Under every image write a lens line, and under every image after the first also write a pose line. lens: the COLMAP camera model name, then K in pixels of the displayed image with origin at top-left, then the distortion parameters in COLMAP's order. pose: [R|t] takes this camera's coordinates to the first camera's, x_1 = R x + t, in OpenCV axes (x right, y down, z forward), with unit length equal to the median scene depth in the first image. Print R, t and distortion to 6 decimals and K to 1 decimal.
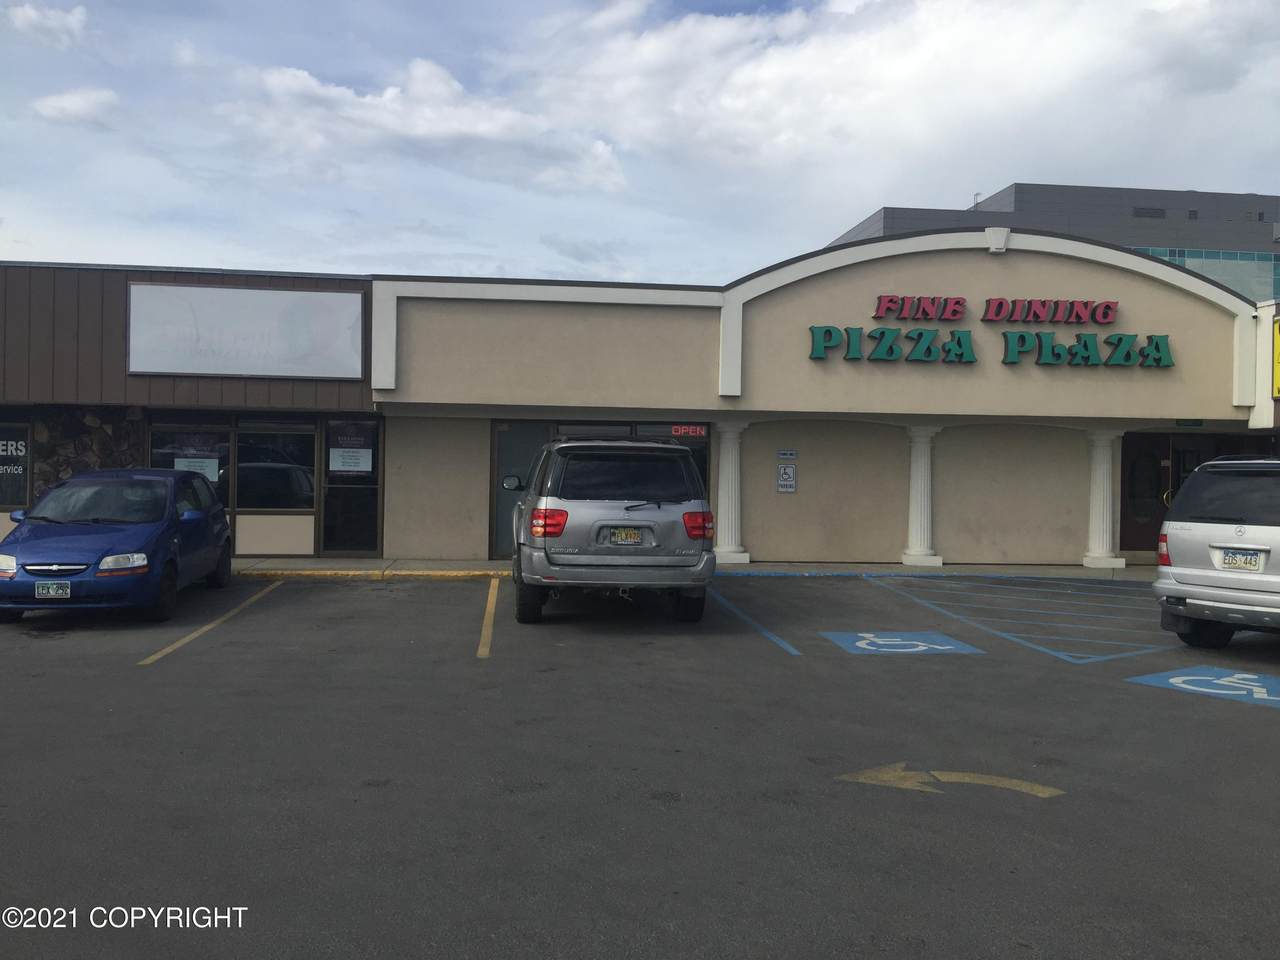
lens RADIAL K [[1083.8, 0, 641.9], [0, 1083.8, 468.3], [0, 0, 1]] dist [0.031996, -0.009672]
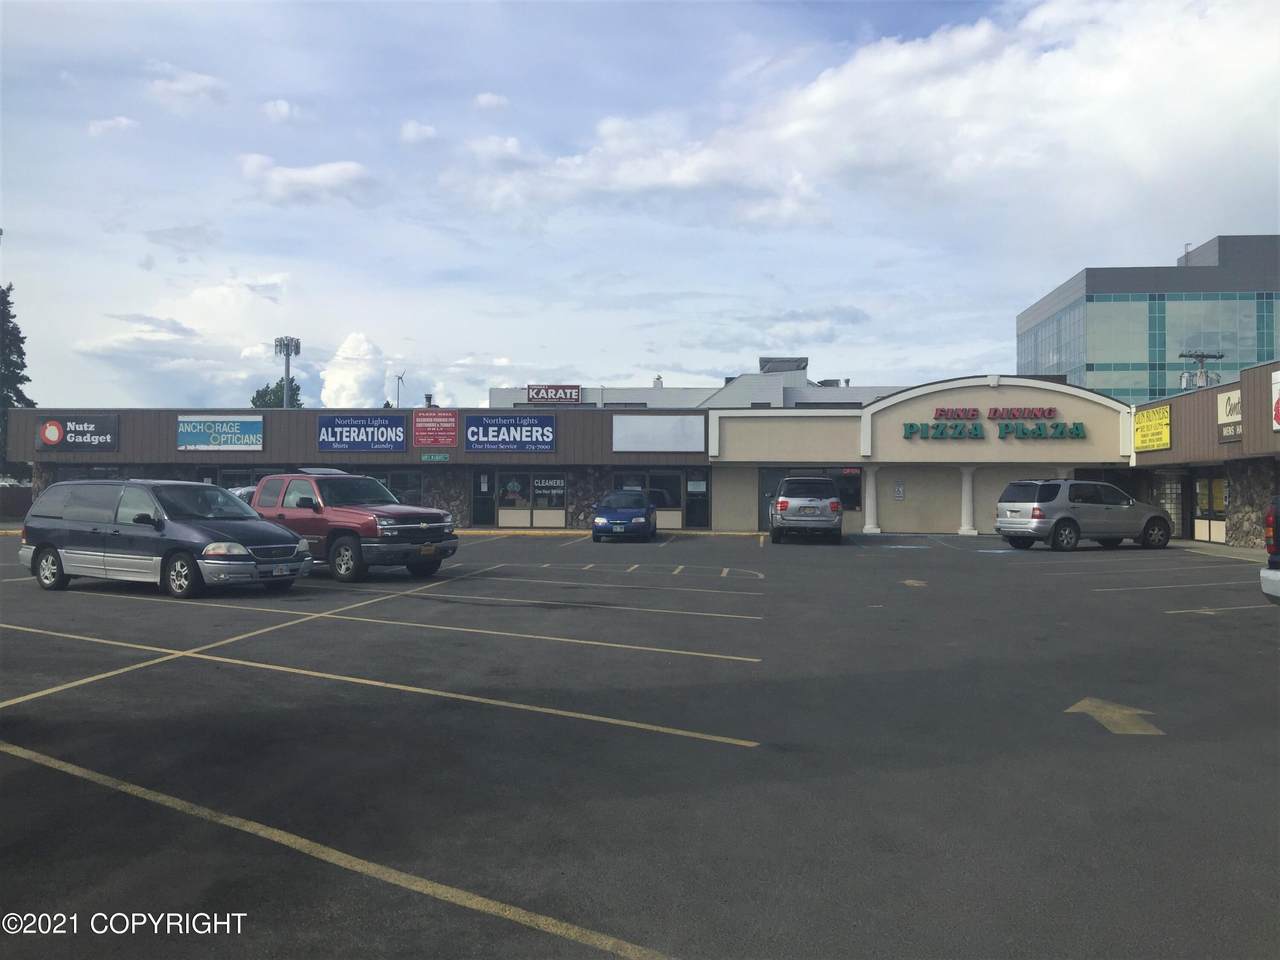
lens RADIAL K [[1083.8, 0, 642.0], [0, 1083.8, 476.5], [0, 0, 1]] dist [0.031996, -0.009672]
pose [[0.973426, -0.012813, -0.228644, 0.139340], [0.007607, 0.999692, -0.023636, 0.024678], [0.228877, 0.021269, 0.973223, -1.249977]]
